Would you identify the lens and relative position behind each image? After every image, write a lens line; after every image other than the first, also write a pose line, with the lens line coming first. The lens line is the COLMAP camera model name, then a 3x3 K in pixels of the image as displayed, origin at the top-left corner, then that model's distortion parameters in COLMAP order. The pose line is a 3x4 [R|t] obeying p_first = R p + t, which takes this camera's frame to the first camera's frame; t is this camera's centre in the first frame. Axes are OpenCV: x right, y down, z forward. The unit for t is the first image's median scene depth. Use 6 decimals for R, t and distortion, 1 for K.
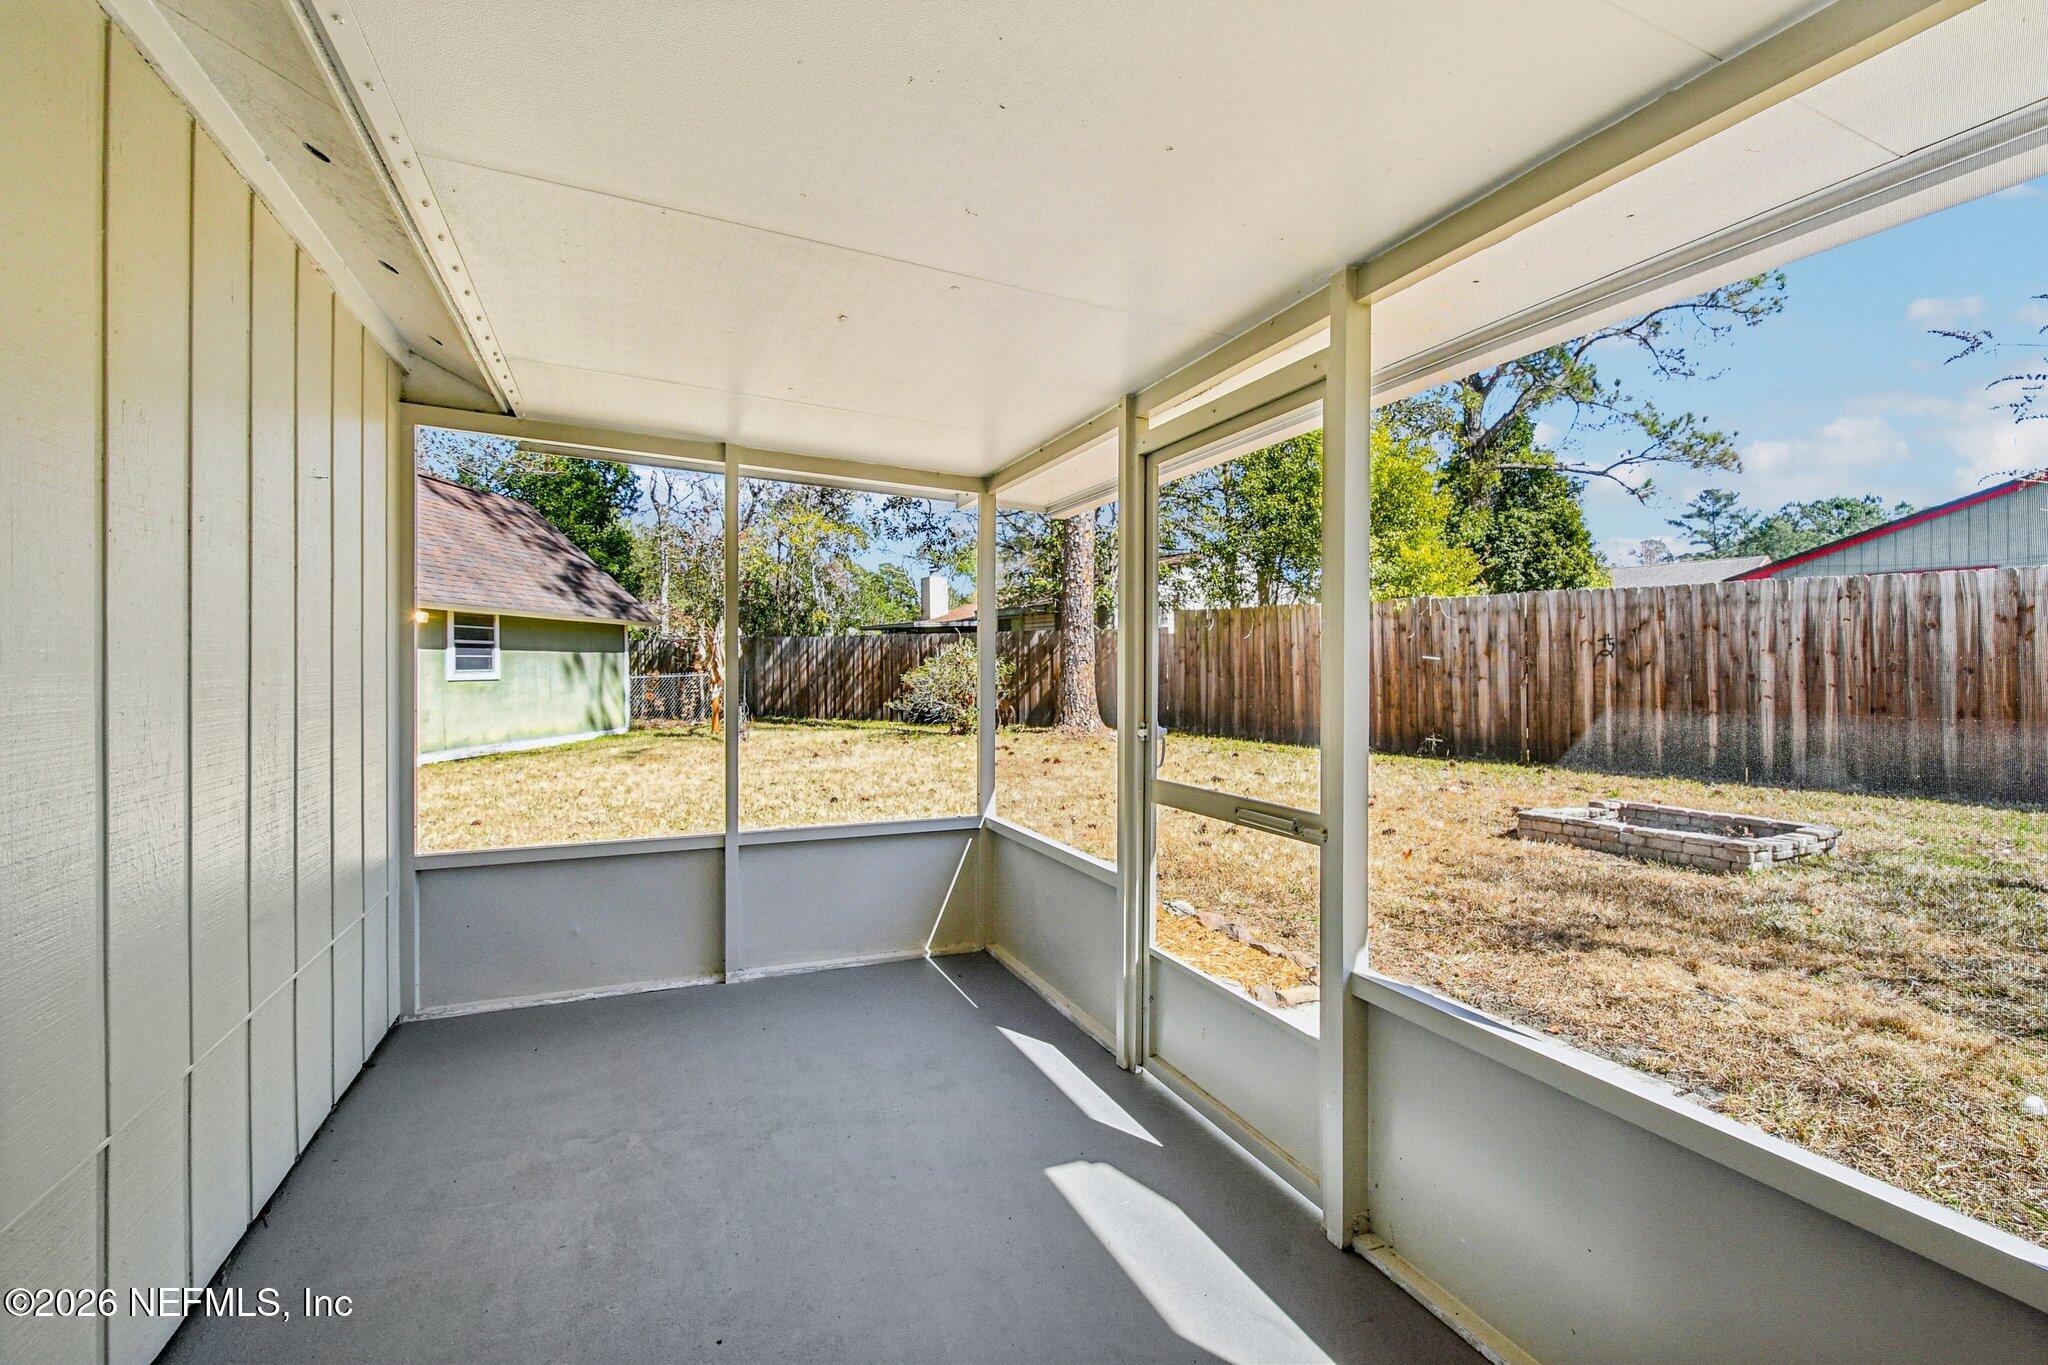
lens RADIAL K [[899.6, 0, 1032.6], [0, 899.6, 659.2], [0, 0, 1]] dist [-0.007205, -0.000202]
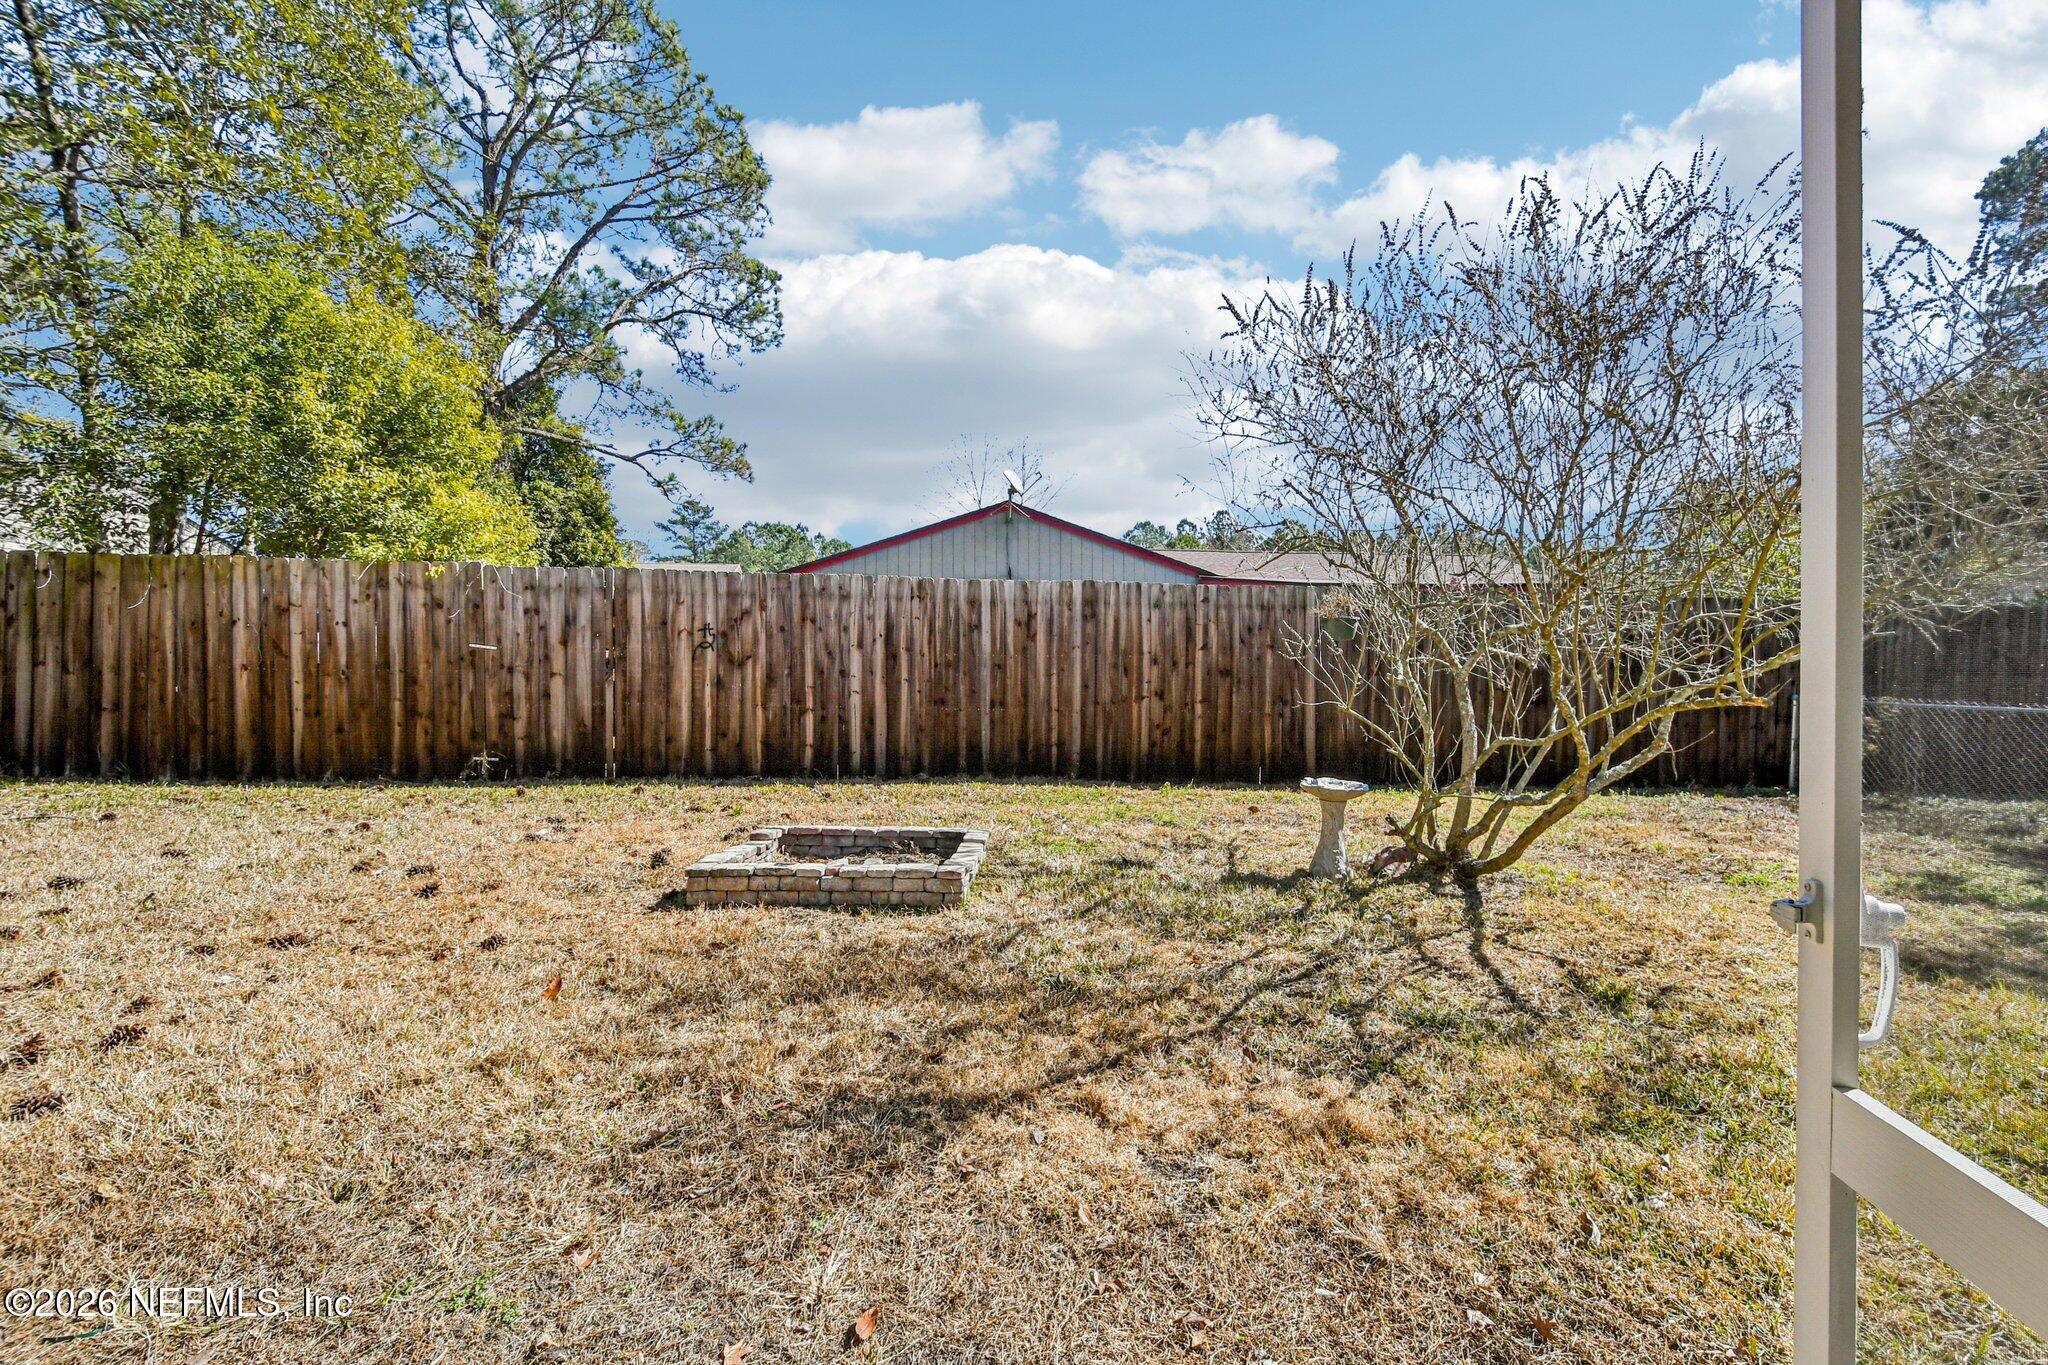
lens RADIAL K [[899.6, 0, 1032.6], [0, 899.6, 659.2], [0, 0, 1]] dist [-0.007205, -0.000202]
pose [[0.507517, 0.007638, 0.861608, 0.045726], [-0.015590, 0.999878, 0.000320, 0.001433], [-0.861501, -0.013595, 0.507575, 0.262103]]
